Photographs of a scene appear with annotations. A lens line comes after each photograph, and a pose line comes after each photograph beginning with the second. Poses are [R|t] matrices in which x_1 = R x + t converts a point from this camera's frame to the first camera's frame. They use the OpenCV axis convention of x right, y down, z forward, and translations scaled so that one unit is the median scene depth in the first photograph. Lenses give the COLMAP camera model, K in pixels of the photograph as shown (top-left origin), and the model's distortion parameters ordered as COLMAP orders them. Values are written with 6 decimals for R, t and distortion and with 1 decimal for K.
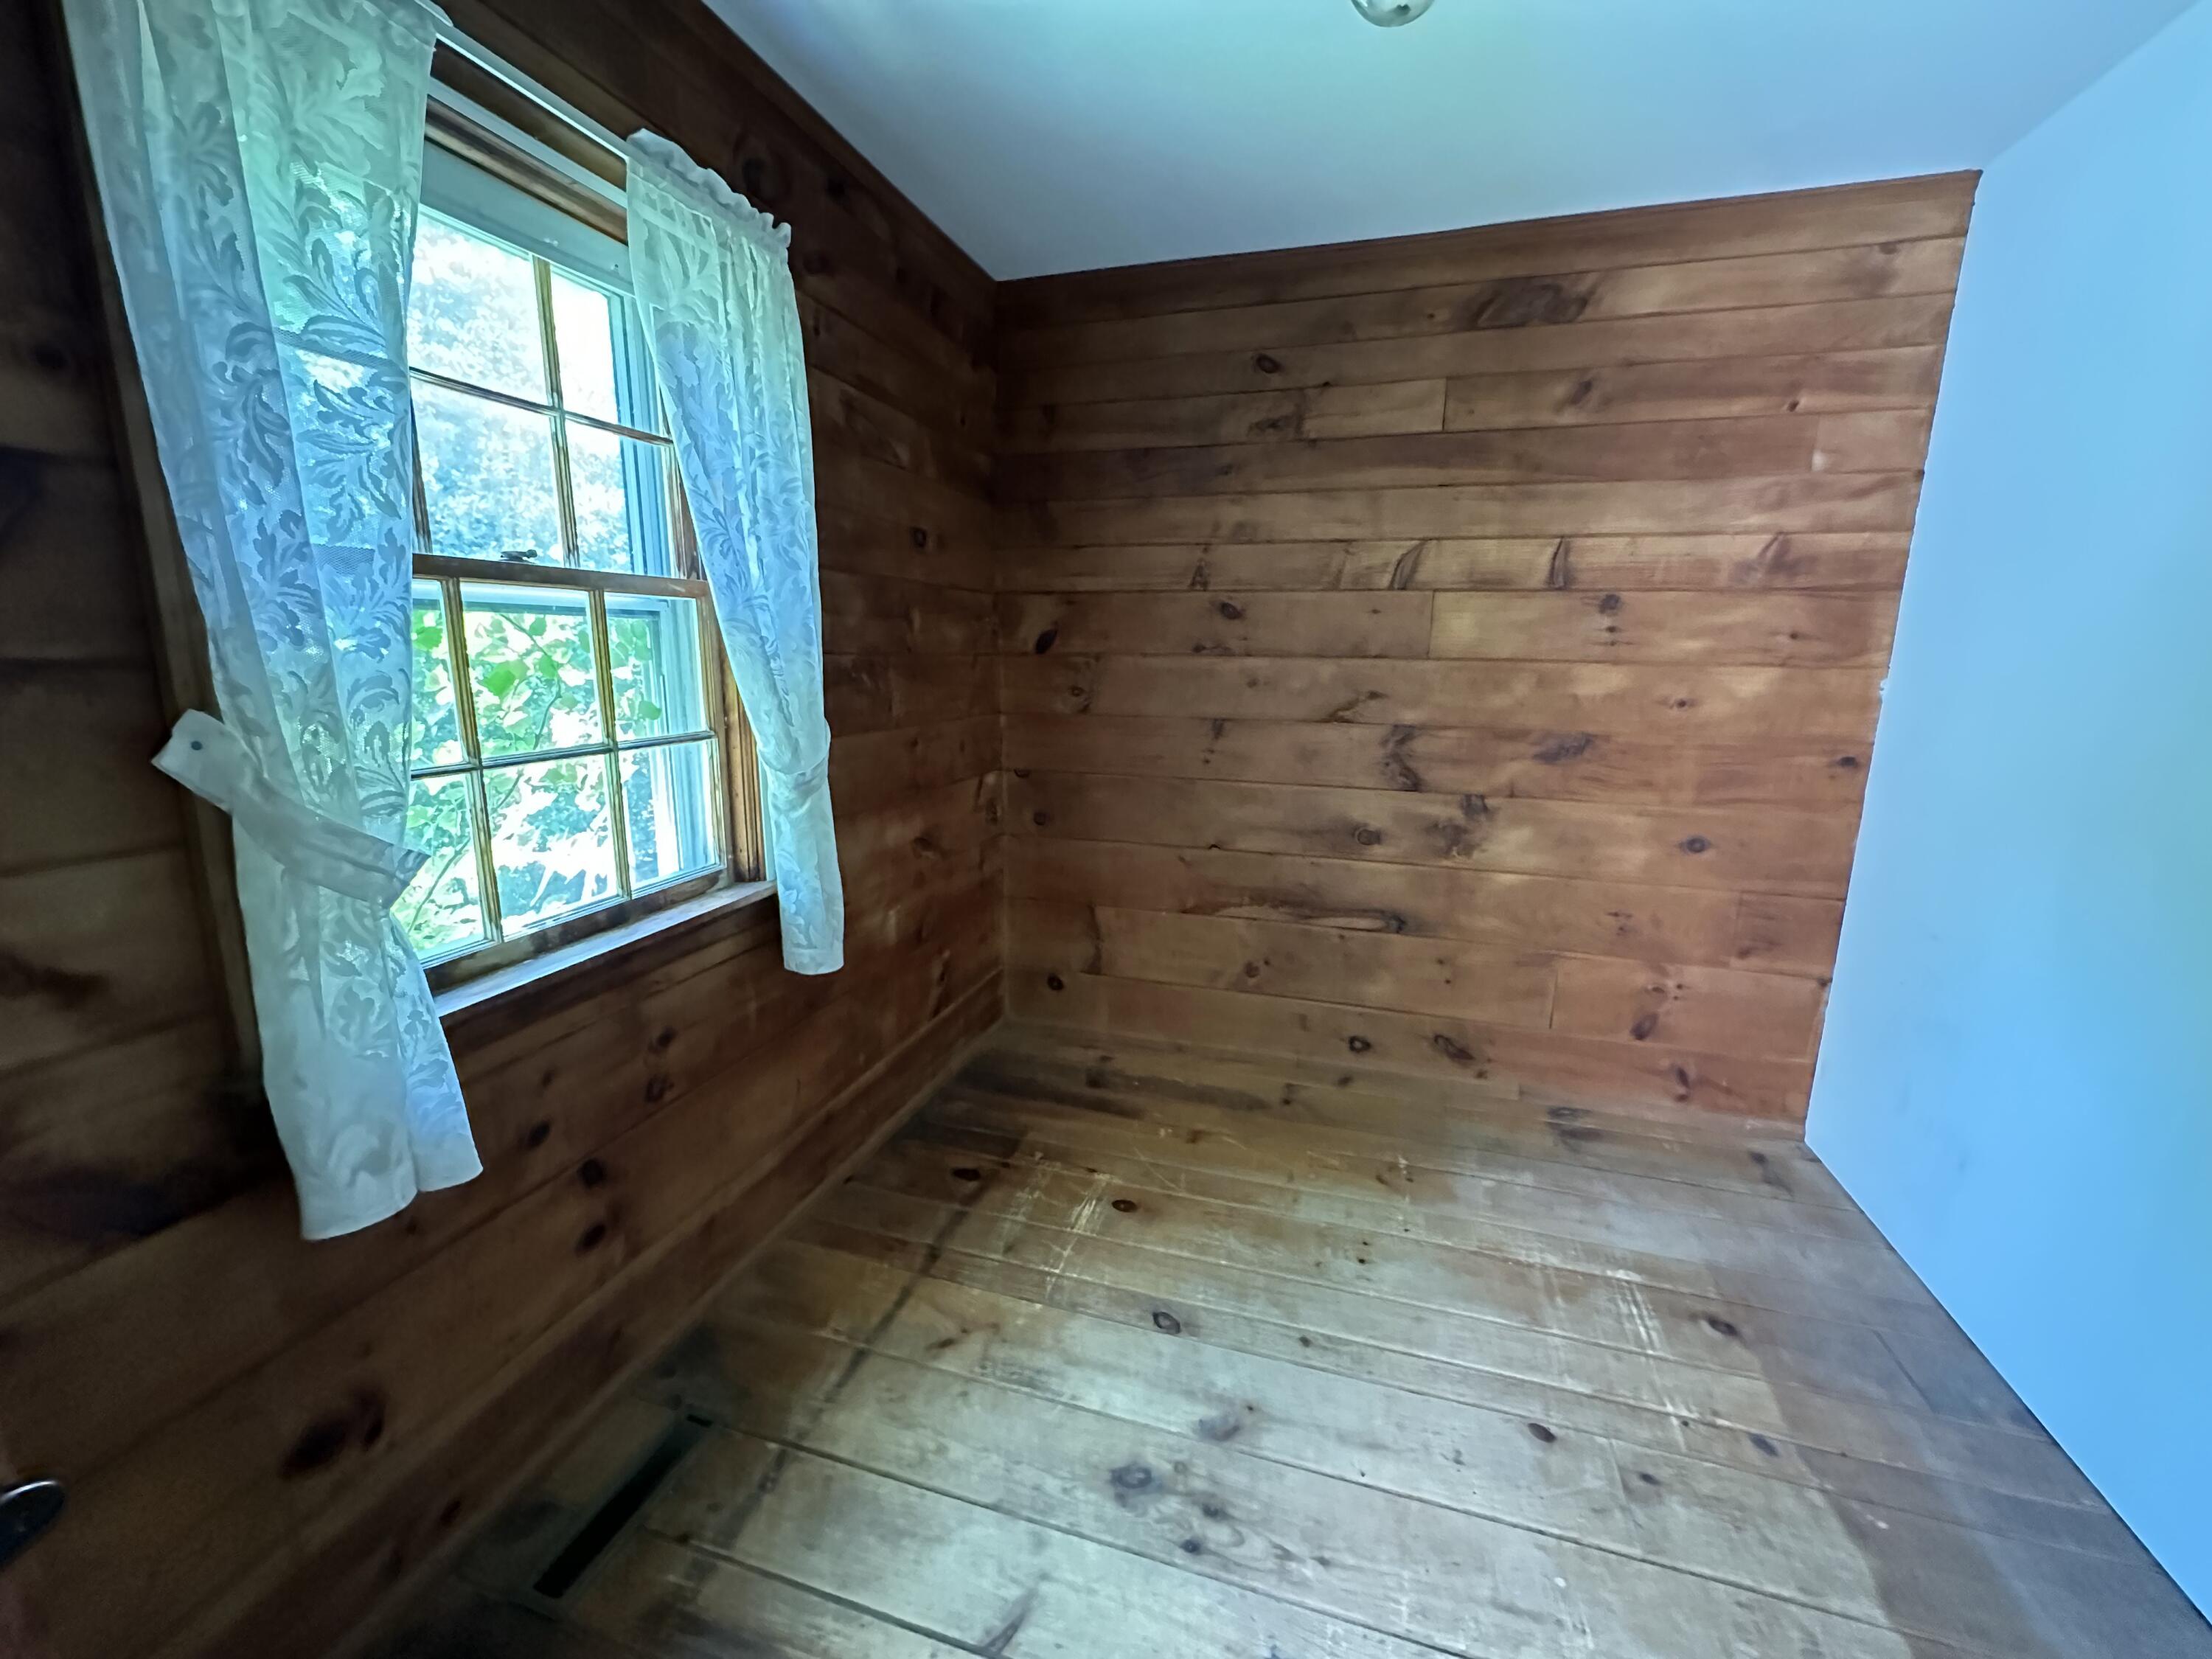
lens RADIAL K [[883.3, 0, 1106.7], [0, 883.3, 830.9], [0, 0, 1]] dist [-0.000106, -0.000375]
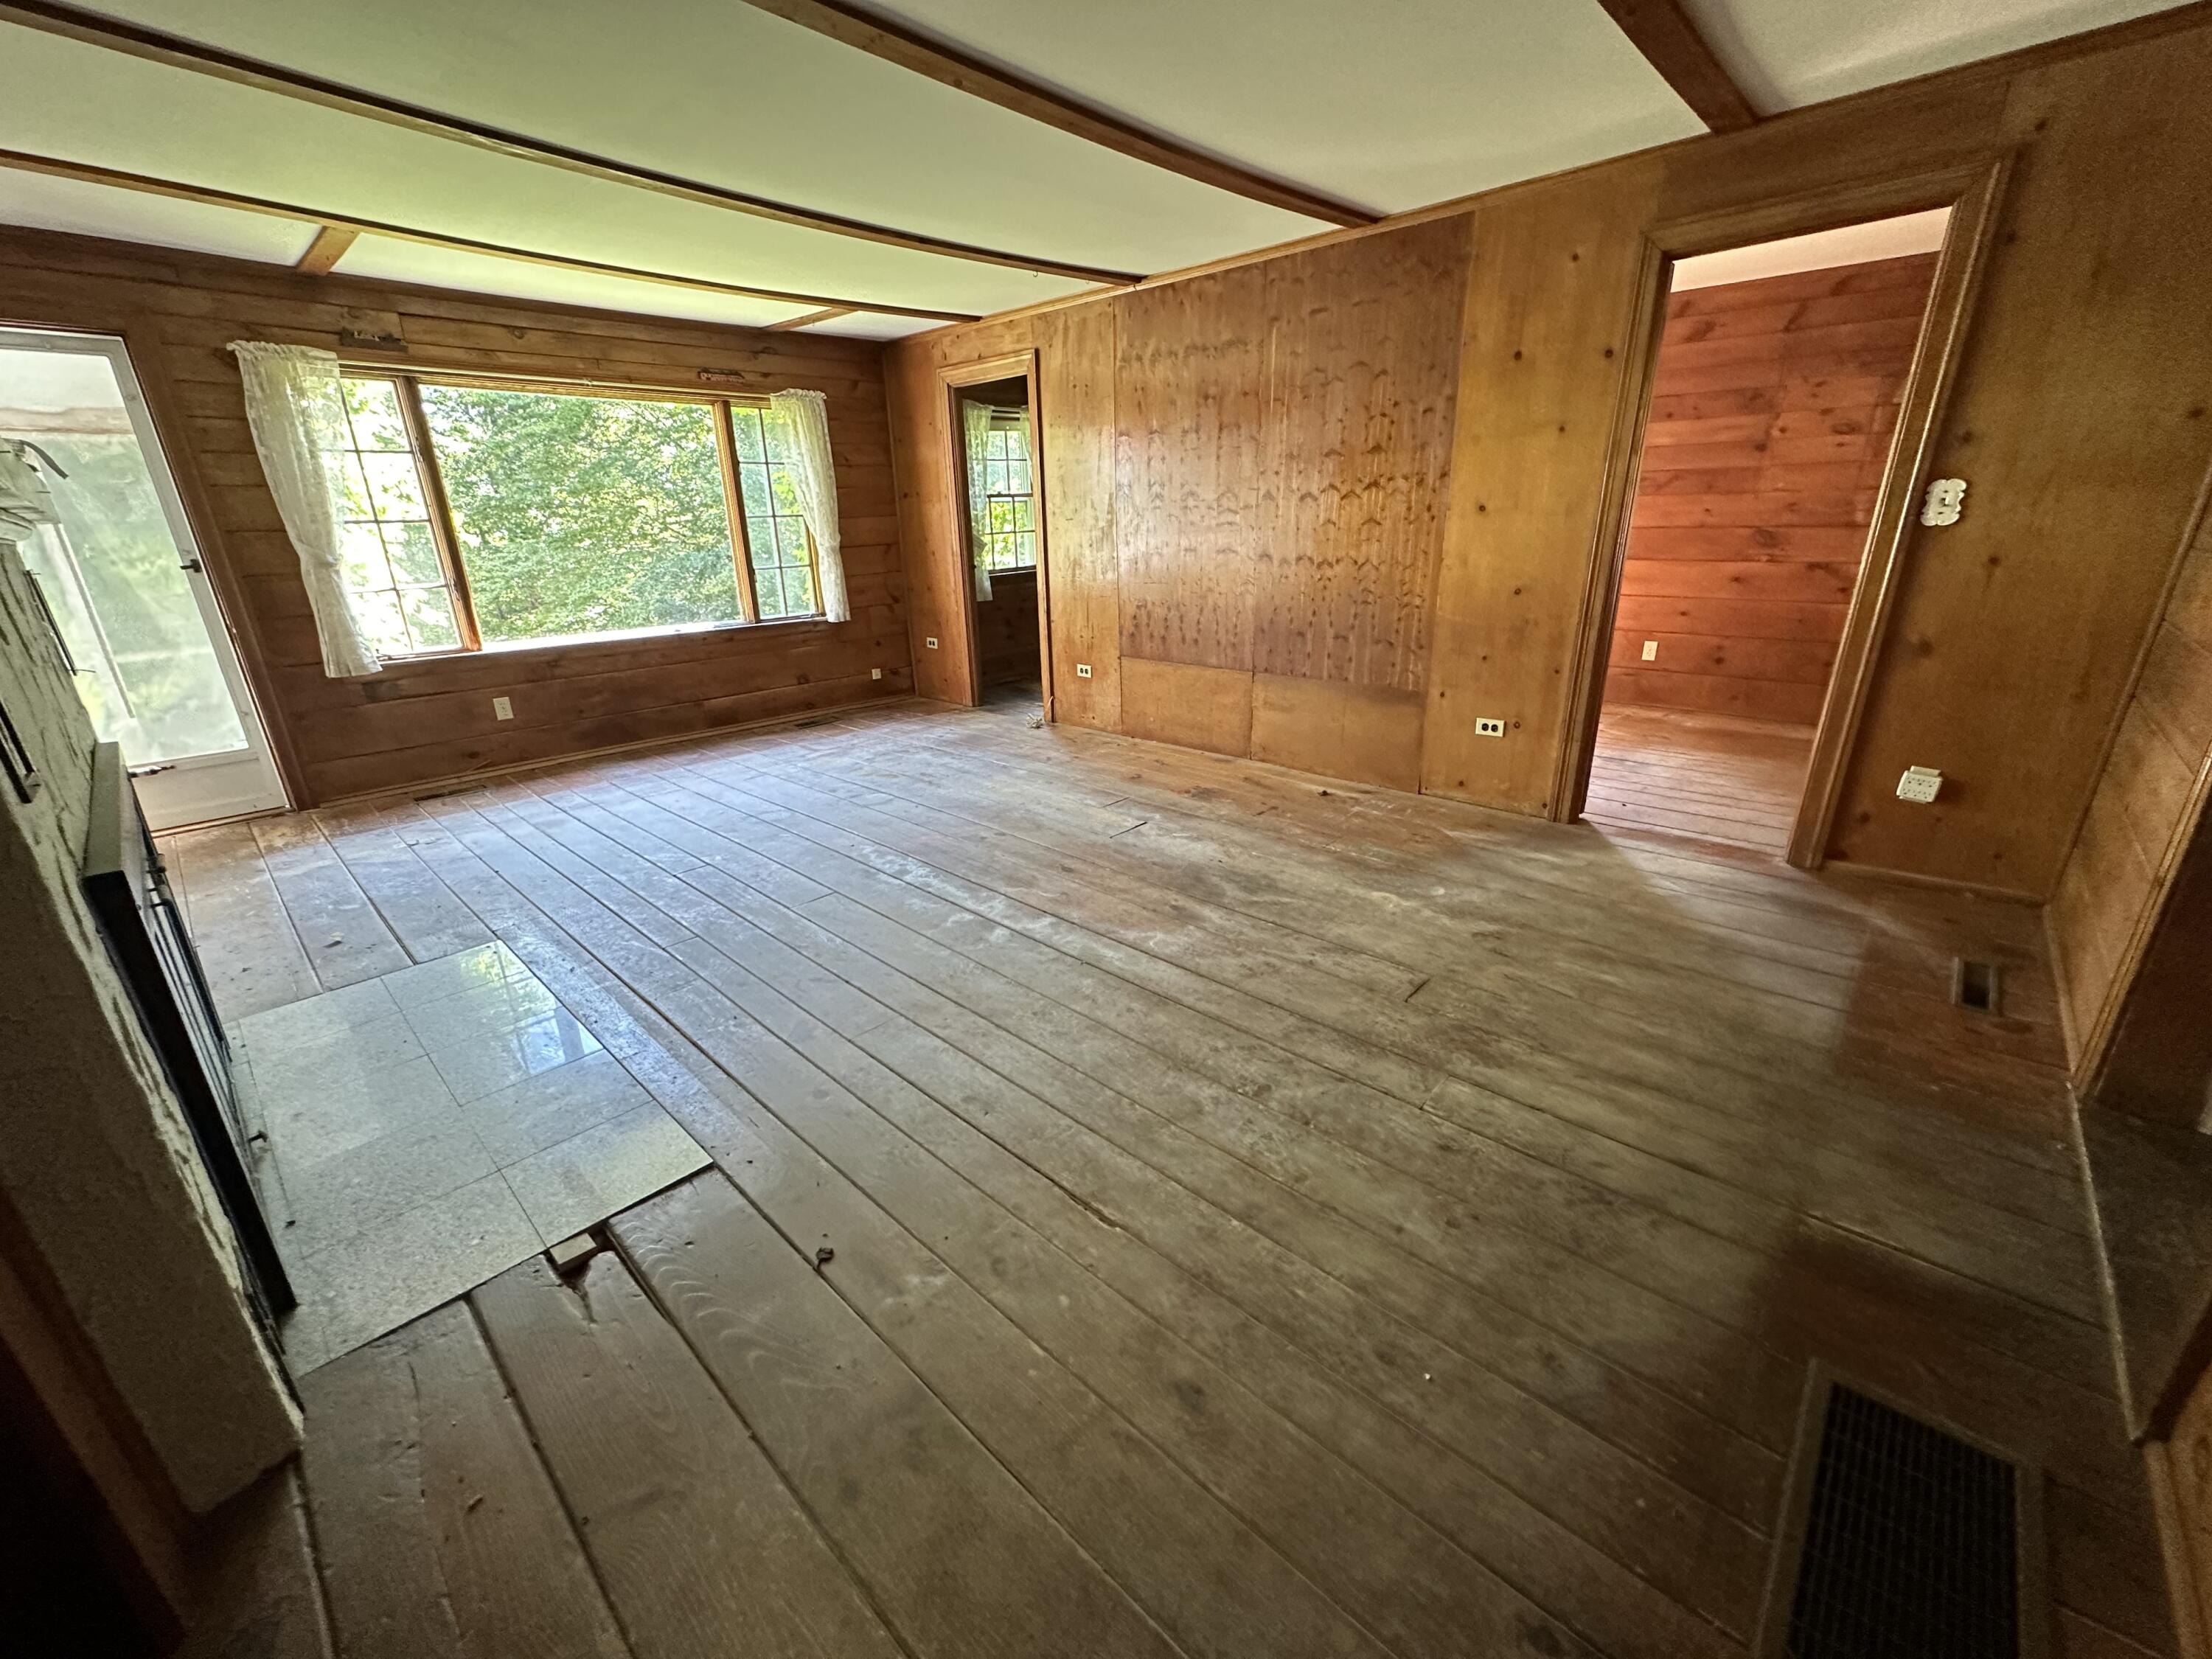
lens RADIAL K [[883.3, 0, 1101.7], [0, 883.3, 825.1], [0, 0, 1]] dist [-0.000106, -0.000375]
pose [[0.899270, 0.120174, -0.420560, 2.146917], [-0.055035, 0.984962, 0.163770, 0.684648], [0.433917, -0.124128, 0.892361, -3.391749]]
